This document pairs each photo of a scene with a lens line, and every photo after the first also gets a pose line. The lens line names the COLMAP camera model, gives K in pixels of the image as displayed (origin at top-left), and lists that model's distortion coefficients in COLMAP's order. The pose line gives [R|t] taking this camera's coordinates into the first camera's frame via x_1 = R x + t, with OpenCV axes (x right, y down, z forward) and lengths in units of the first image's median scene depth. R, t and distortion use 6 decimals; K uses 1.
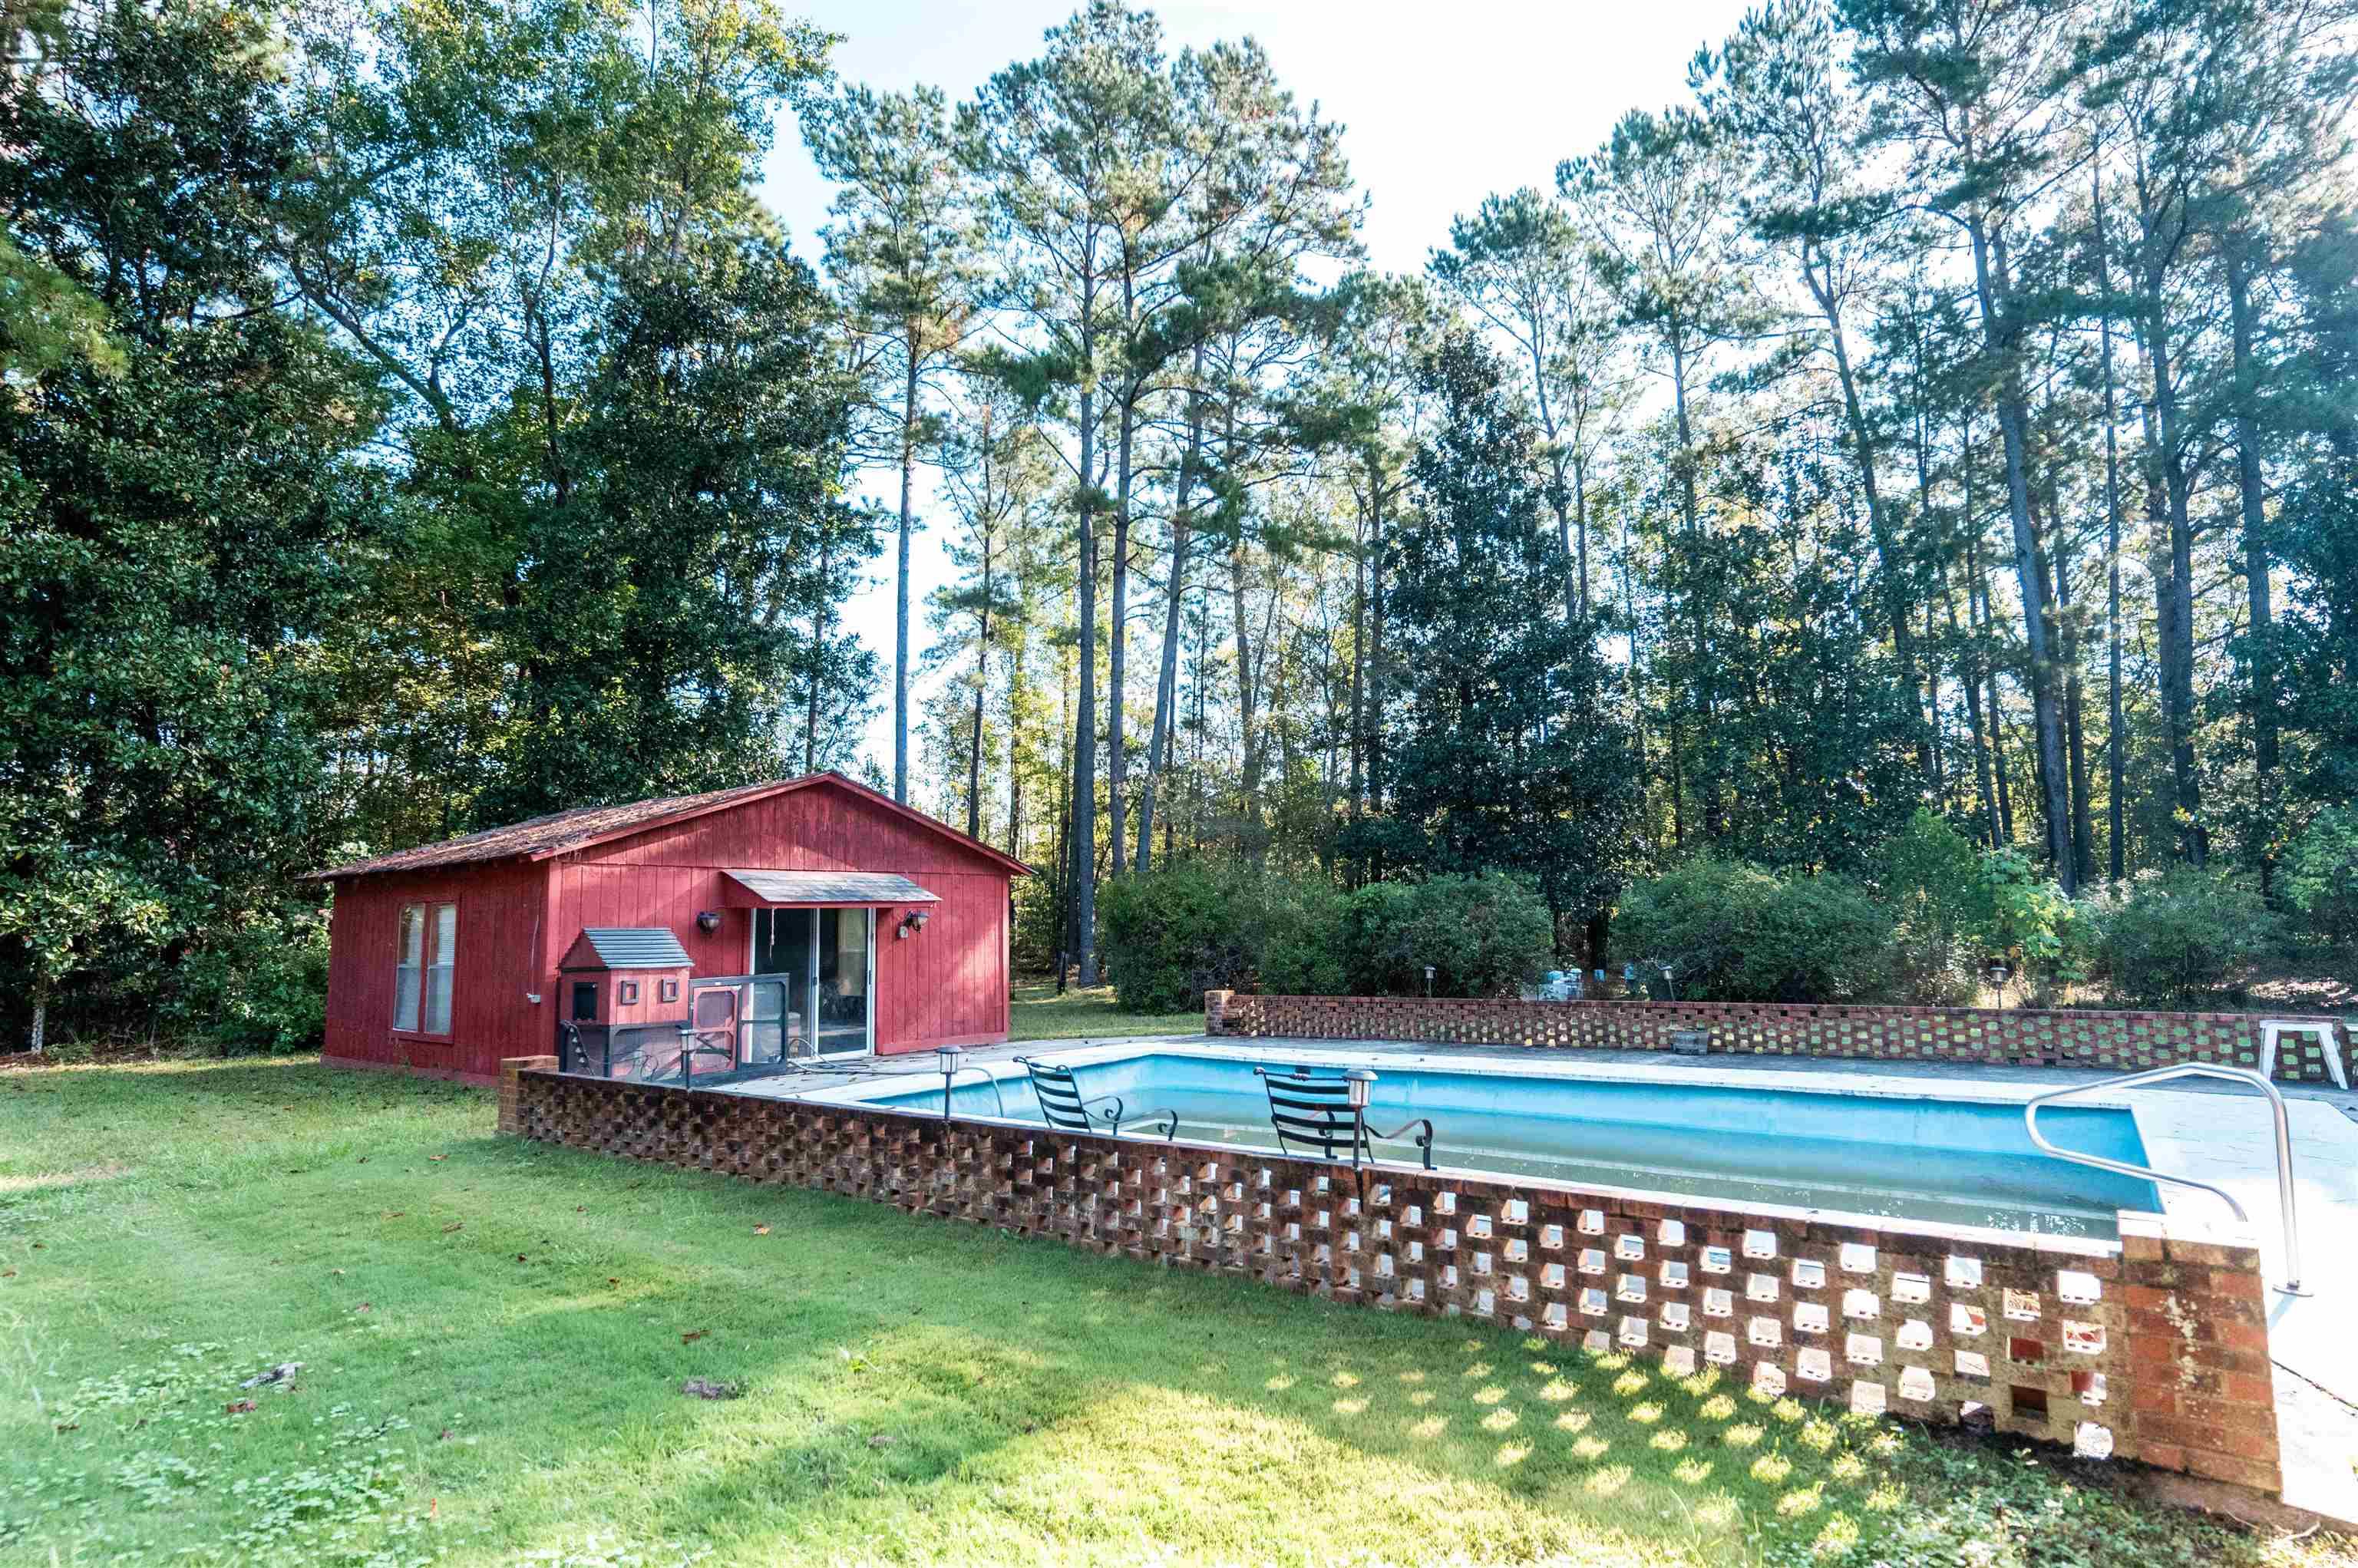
lens RADIAL K [[1184.9, 0, 1158.4], [0, 1184.9, 783.5], [0, 0, 1]] dist [0.000864, 0.000169]
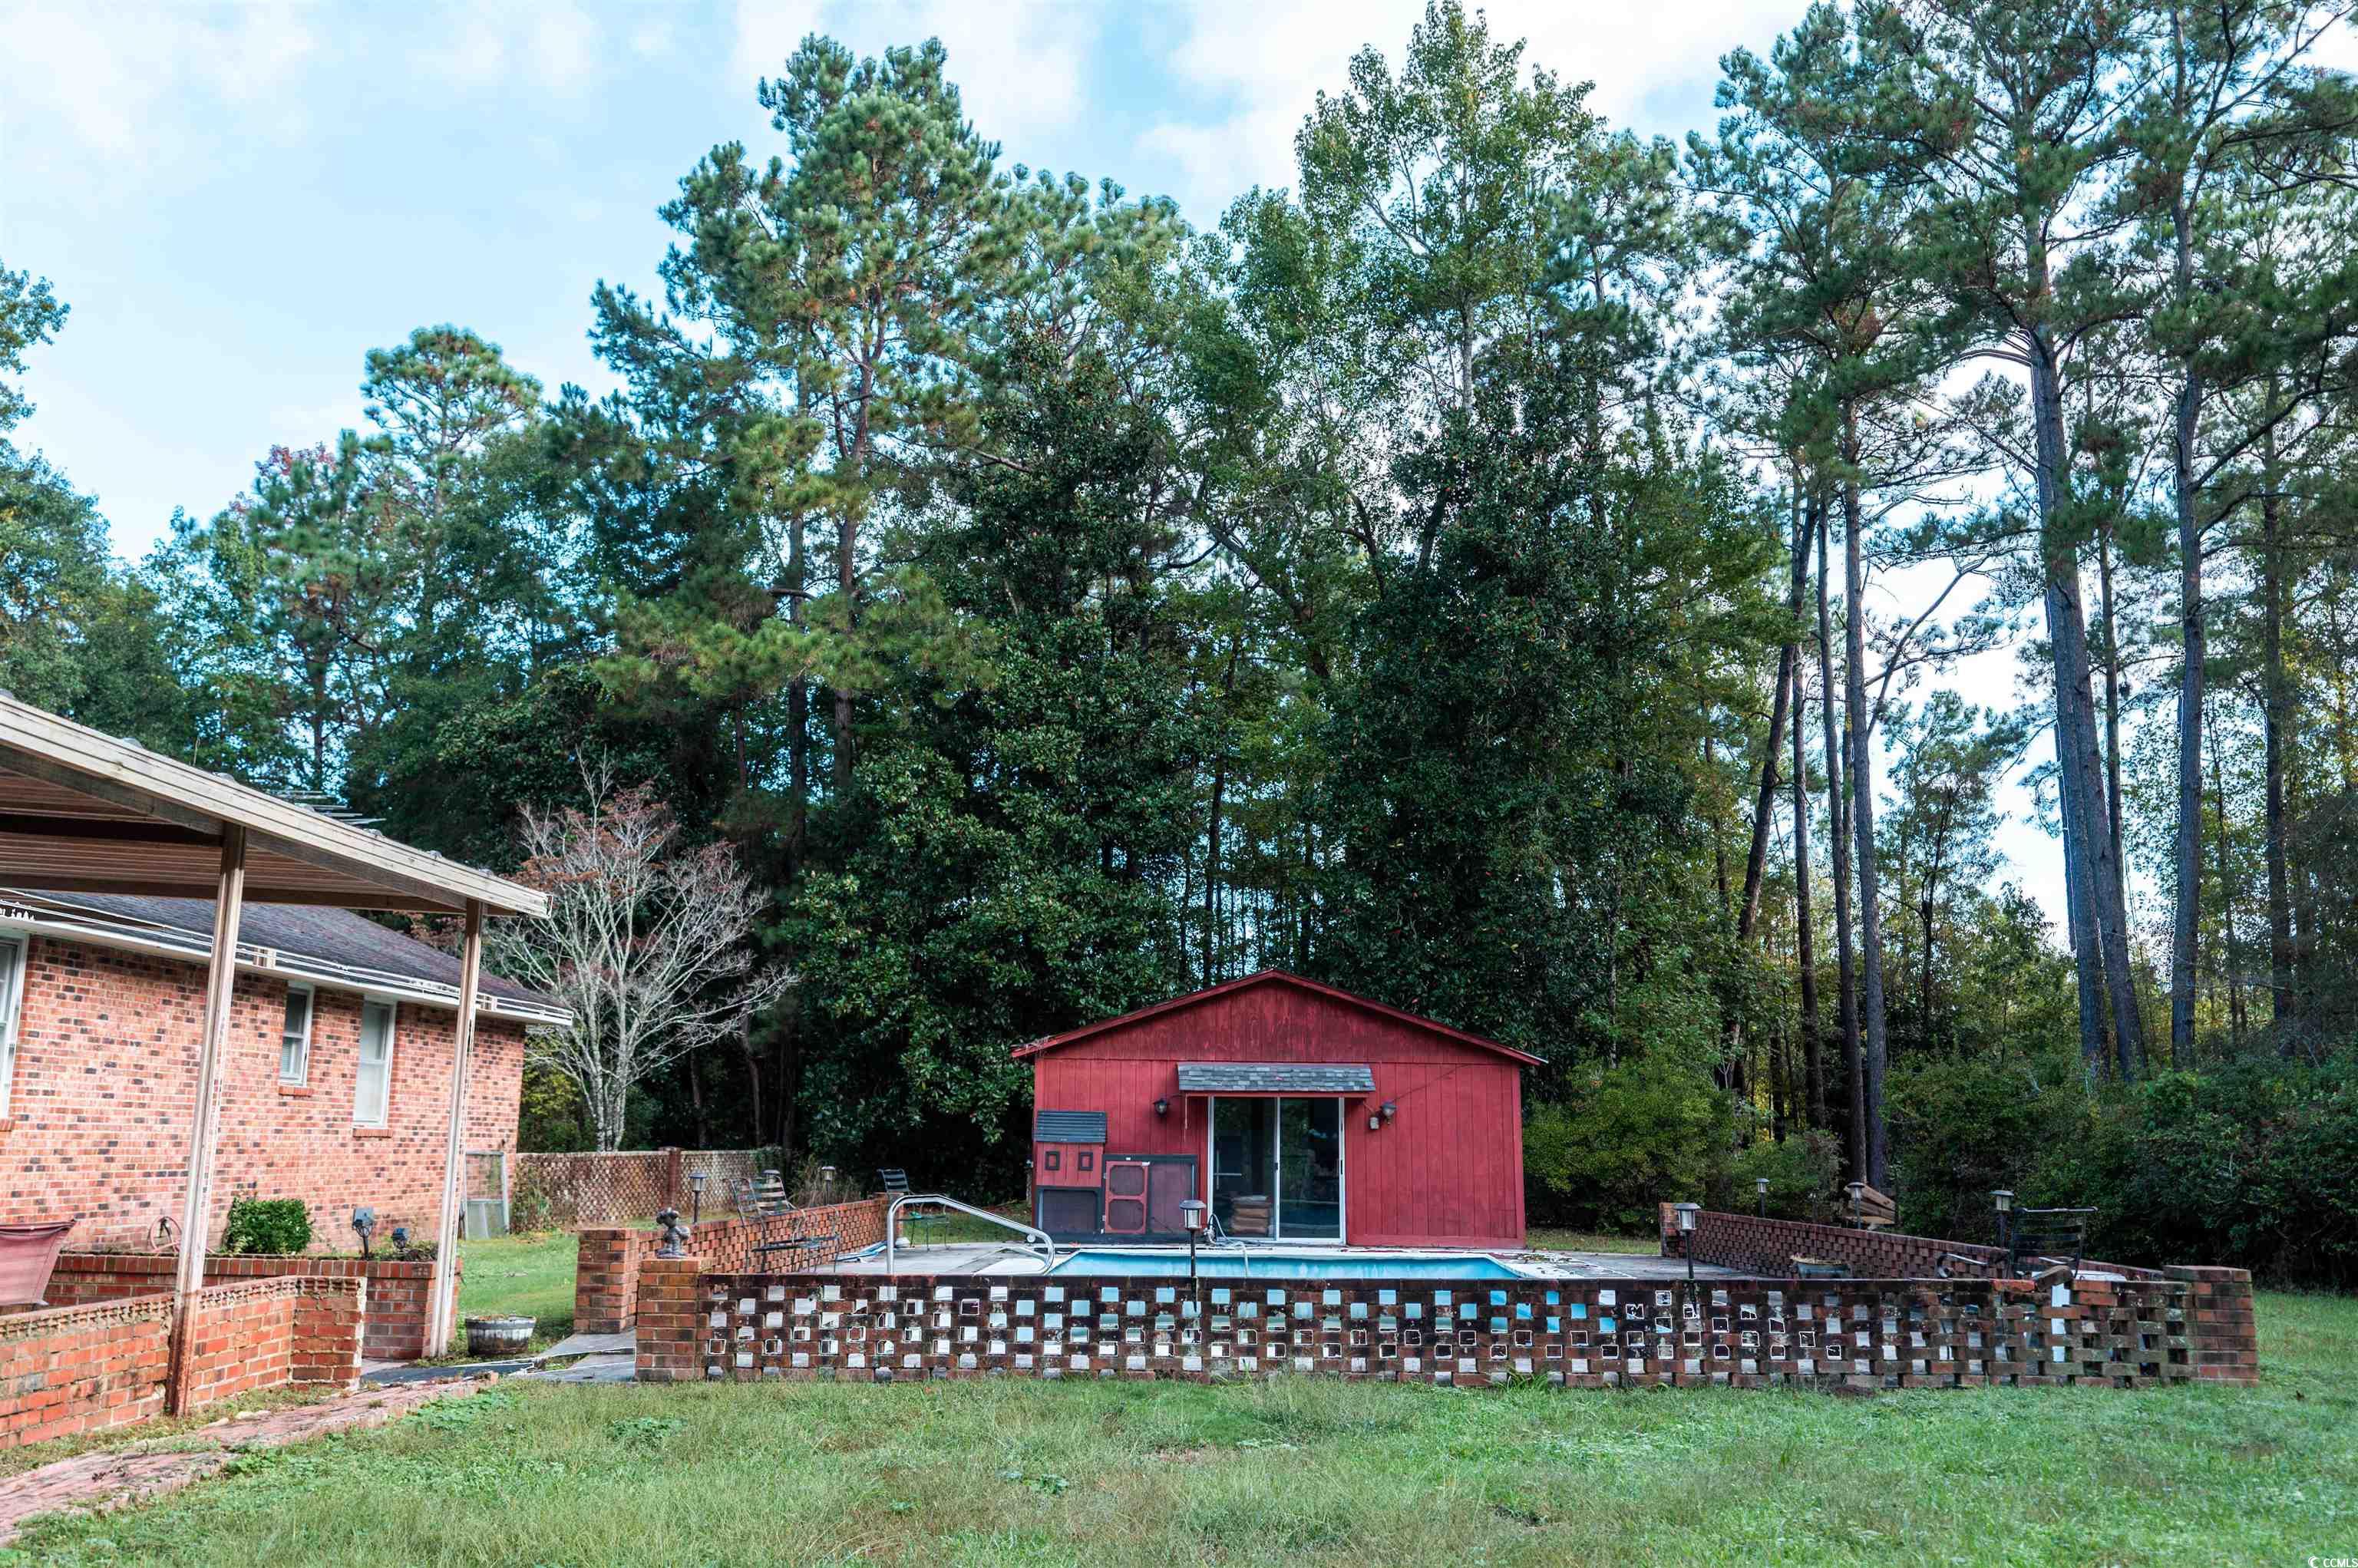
lens RADIAL K [[1951.3, 0, 1179.0], [0, 1951.3, 784.0], [0, 0, 1]] dist [0.000600, -0.002984]
pose [[0.543739, -0.126862, -0.829611, 1.007876], [0.078565, 0.991863, -0.100180, -0.003441], [0.835569, -0.010706, 0.549281, -0.018590]]
